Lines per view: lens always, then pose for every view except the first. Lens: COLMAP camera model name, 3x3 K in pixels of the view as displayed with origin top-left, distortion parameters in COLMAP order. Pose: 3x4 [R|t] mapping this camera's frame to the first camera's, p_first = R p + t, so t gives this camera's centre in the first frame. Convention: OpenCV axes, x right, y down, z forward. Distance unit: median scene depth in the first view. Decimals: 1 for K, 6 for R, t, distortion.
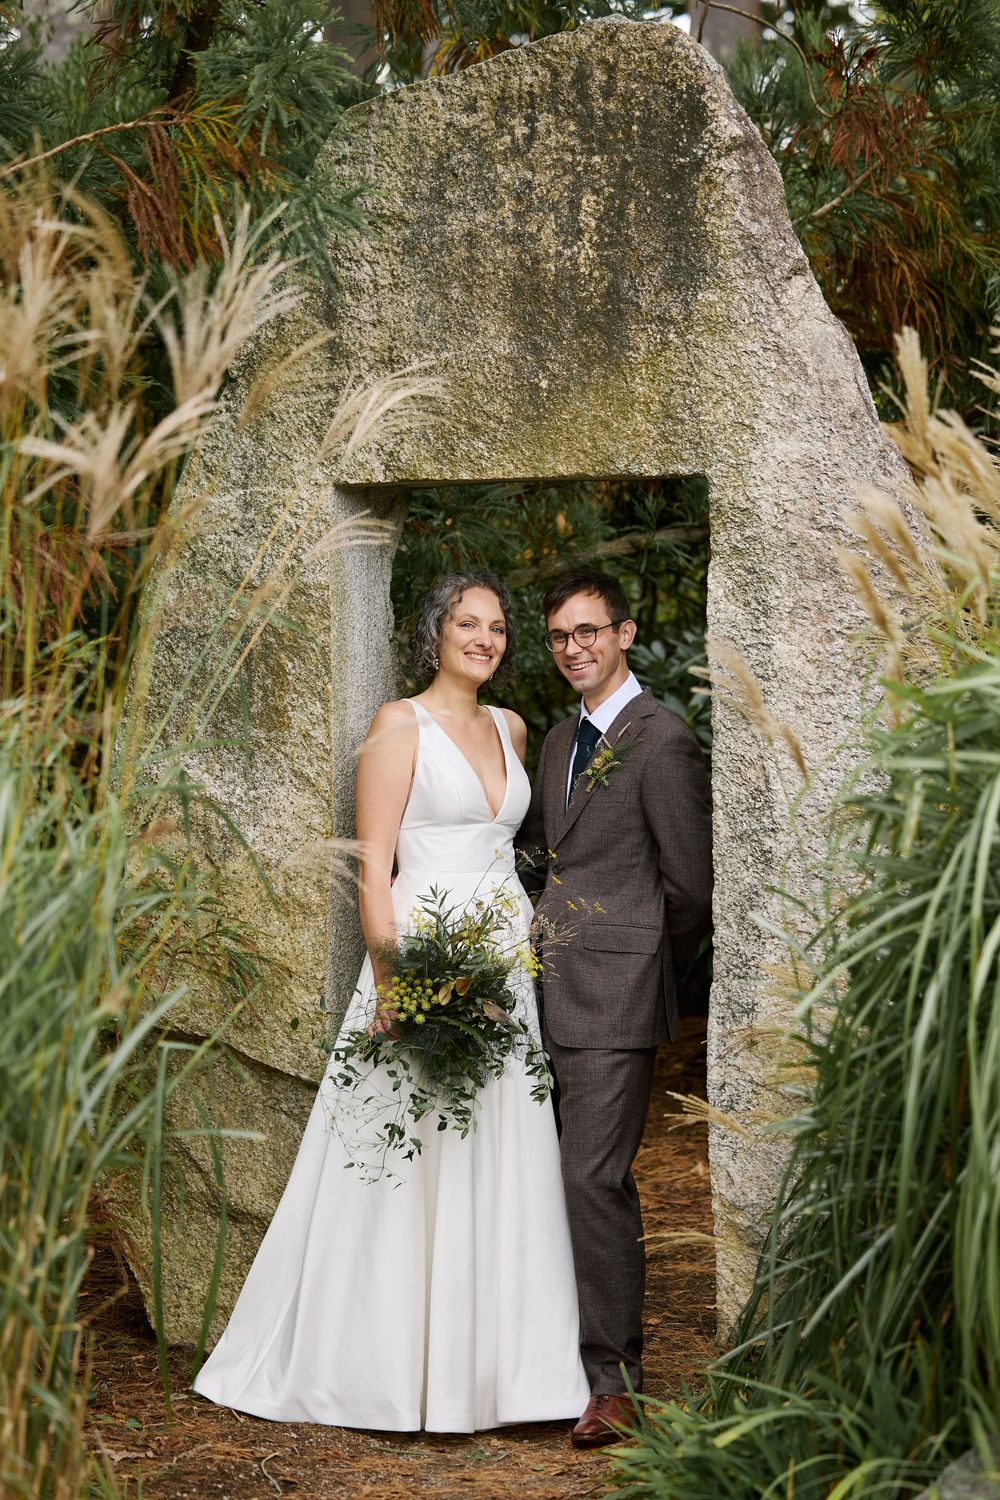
lens RADIAL K [[4168.1, 0, 500.0], [0, 4168.1, 750.0], [0, 0, 1]] dist [0.067444, -0.079062]
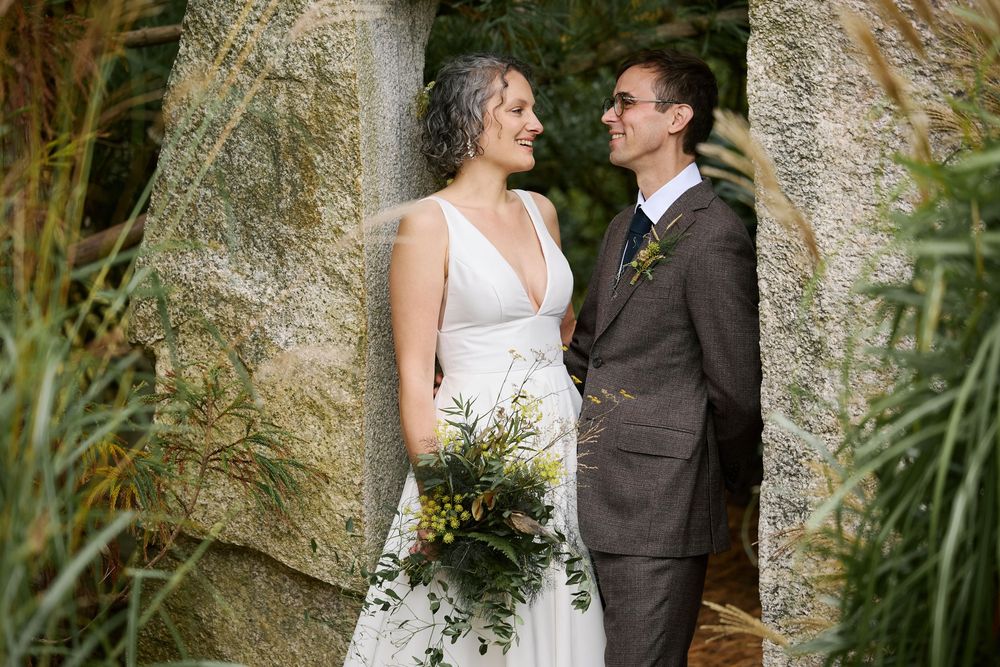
lens RADIAL K [[3823.5, 0, 500.0], [0, 3823.5, 333.5], [0, 0, 1]] dist [0.083021, 0.609511]
pose [[0.998613, -0.022973, -0.047381, 0.033310], [0.024148, 0.999411, 0.024381, -0.000519], [0.046793, -0.025491, 0.998579, 0.127275]]
